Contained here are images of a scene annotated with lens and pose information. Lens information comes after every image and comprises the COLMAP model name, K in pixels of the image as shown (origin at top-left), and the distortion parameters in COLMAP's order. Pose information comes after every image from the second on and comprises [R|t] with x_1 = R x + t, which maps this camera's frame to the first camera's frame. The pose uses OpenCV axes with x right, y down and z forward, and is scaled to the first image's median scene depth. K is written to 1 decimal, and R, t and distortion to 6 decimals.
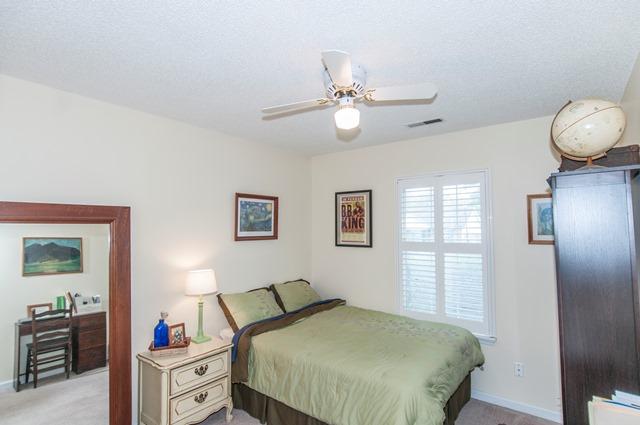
lens RADIAL K [[331.7, 0, 326.8], [0, 331.7, 215.0], [0, 0, 1]] dist [0.011588, -0.009831]
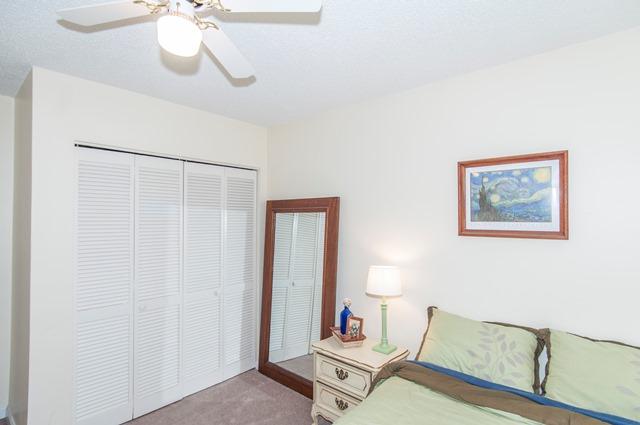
lens RADIAL K [[331.7, 0, 326.8], [0, 331.7, 215.0], [0, 0, 1]] dist [0.011588, -0.009831]
pose [[-0.052562, -0.006974, -0.998593, 0.385678], [0.034386, 0.999370, -0.008790, 0.033455], [0.998025, -0.034799, -0.052289, 0.755472]]
